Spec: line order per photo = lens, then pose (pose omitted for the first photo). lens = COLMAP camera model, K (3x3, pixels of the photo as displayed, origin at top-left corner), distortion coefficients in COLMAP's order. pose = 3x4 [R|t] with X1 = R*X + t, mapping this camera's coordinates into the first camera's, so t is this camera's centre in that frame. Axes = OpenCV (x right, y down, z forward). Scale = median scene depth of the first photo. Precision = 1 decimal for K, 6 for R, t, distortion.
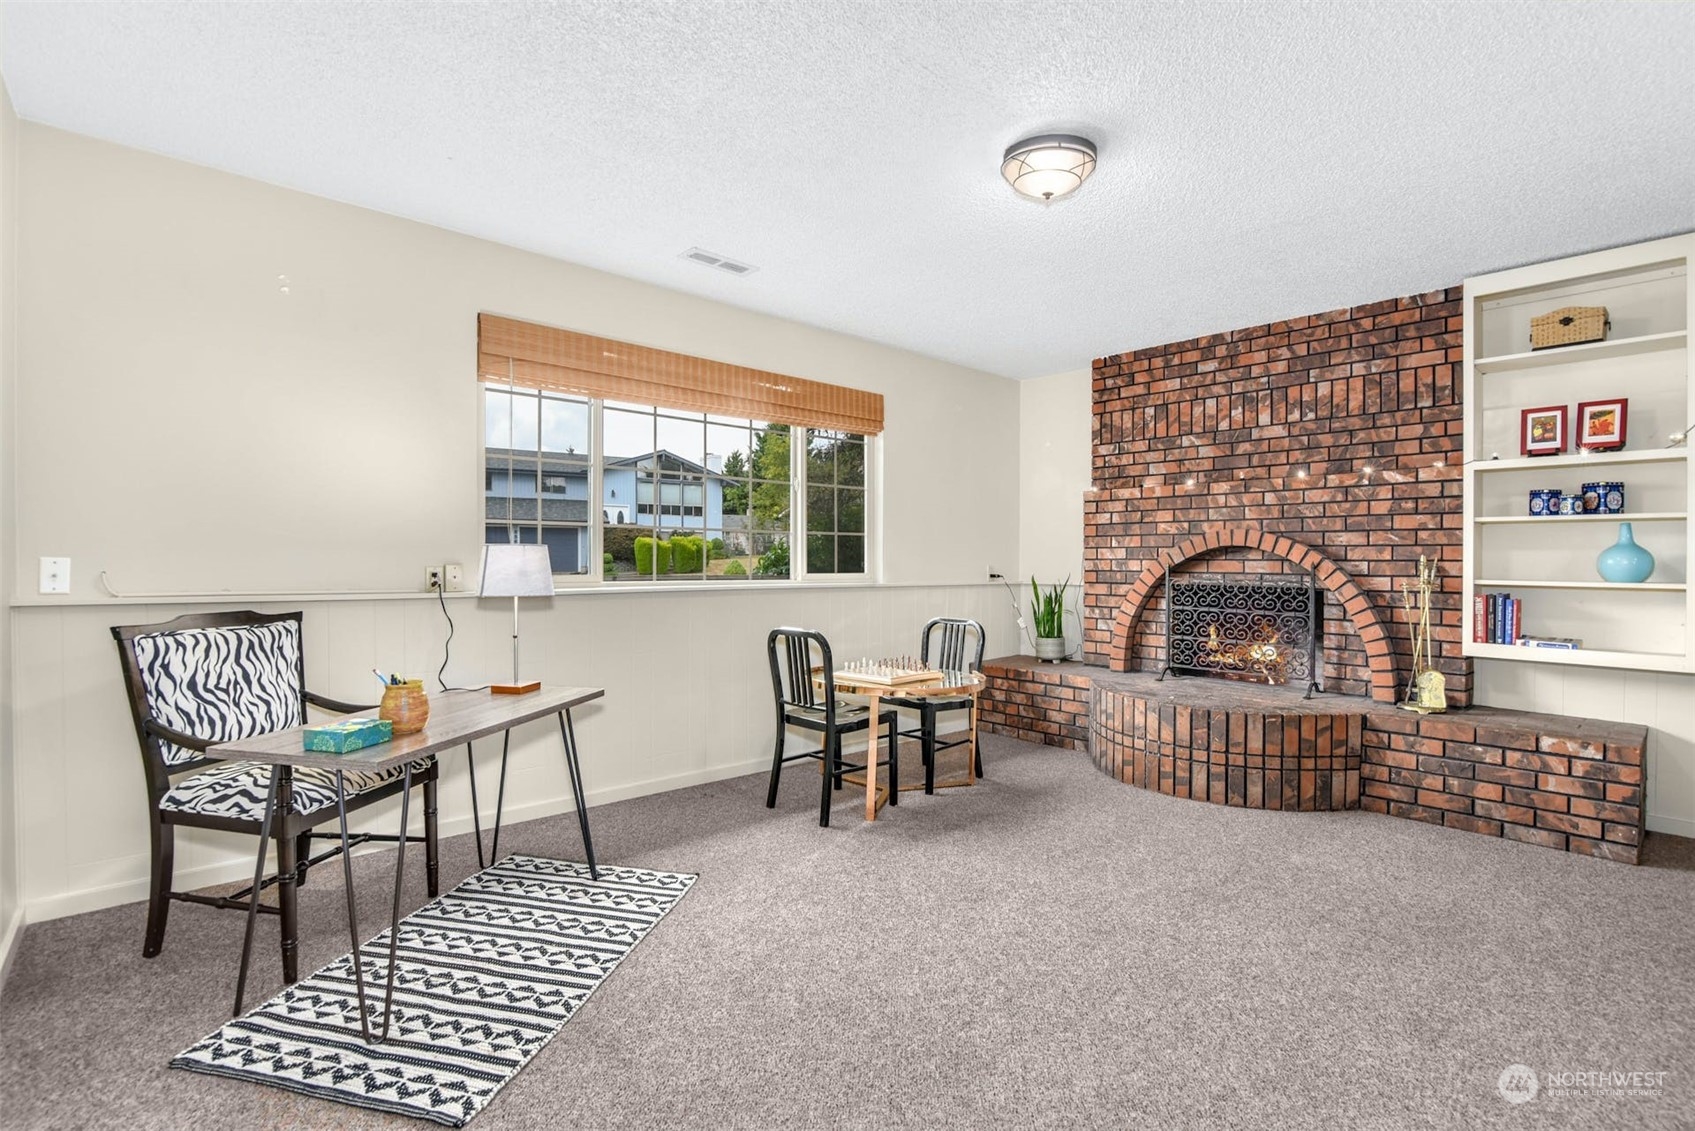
lens RADIAL K [[782.7, 0, 840.7], [0, 782.7, 561.2], [0, 0, 1]] dist [-0.014449, 0.000147]
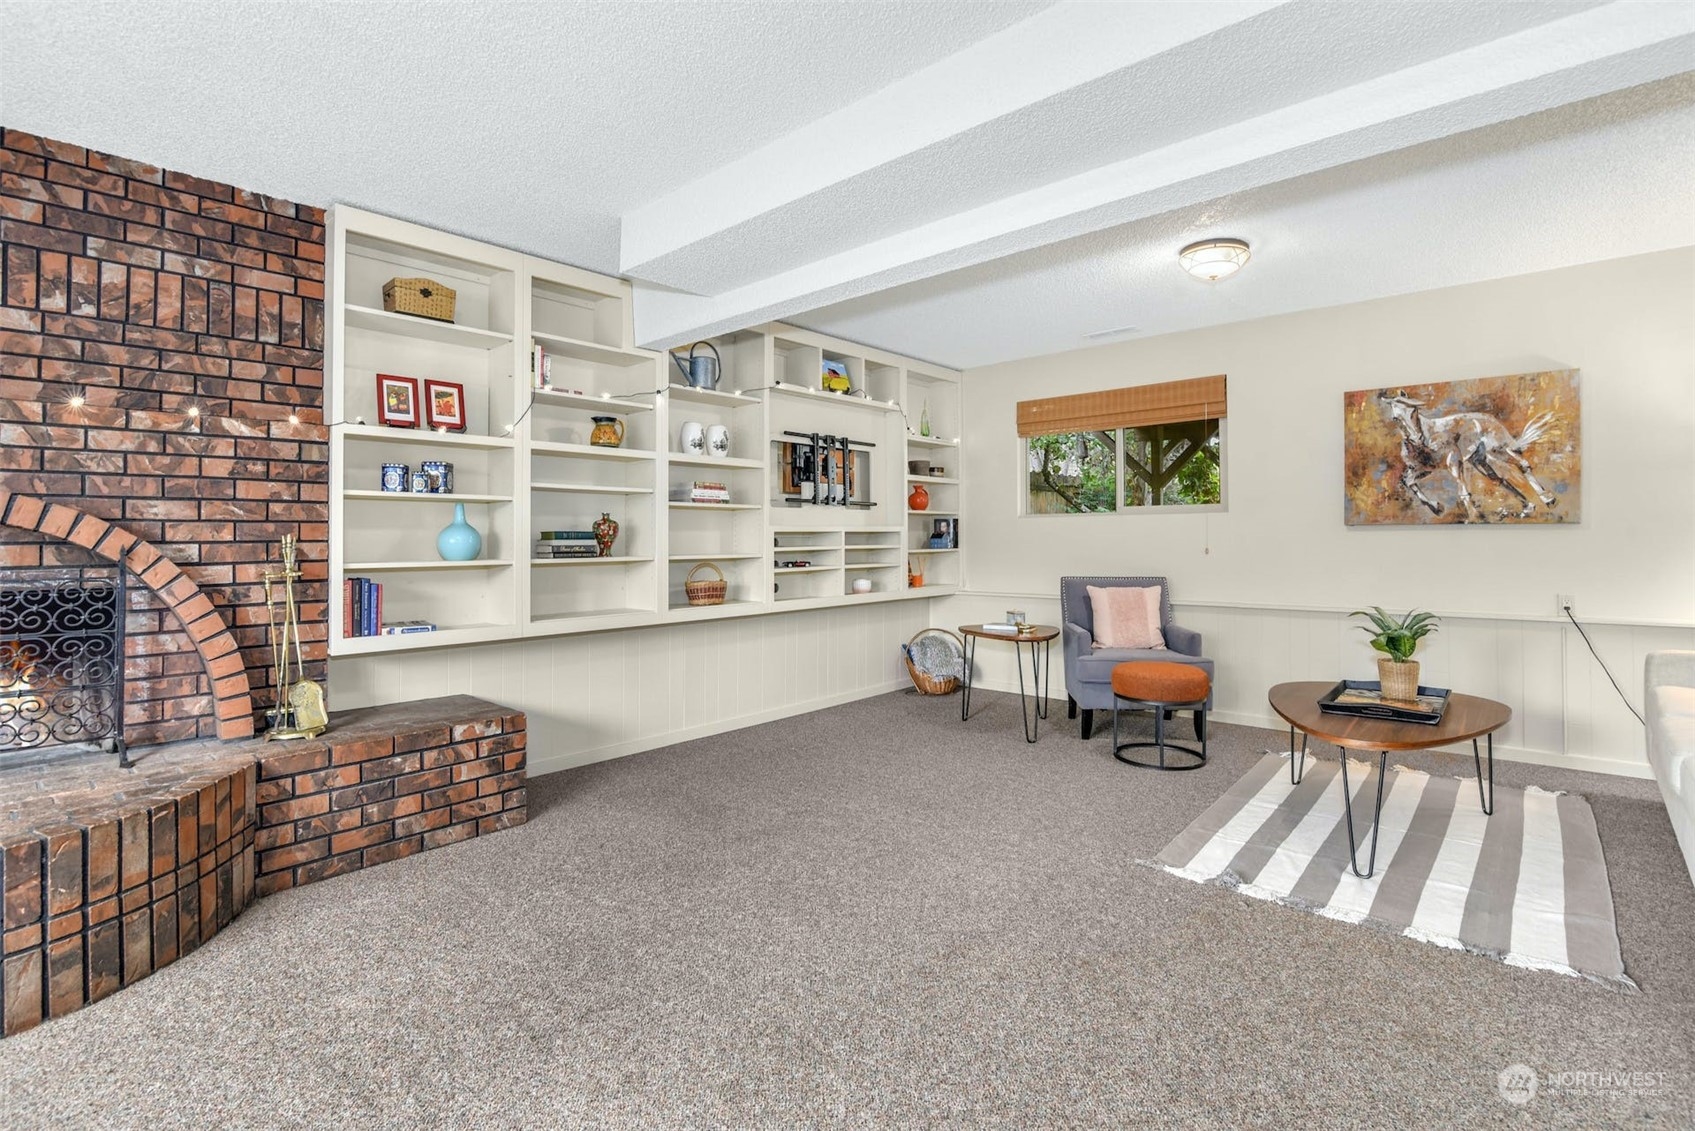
lens RADIAL K [[797.6, 0, 844.1], [0, 797.6, 525.3], [0, 0, 1]] dist [-0.014344, 0.000275]
pose [[-0.112117, 0.011241, 0.993631, -0.093712], [0.009535, 0.999902, -0.010236, -0.003331], [-0.993649, 0.008326, -0.112213, 0.526860]]
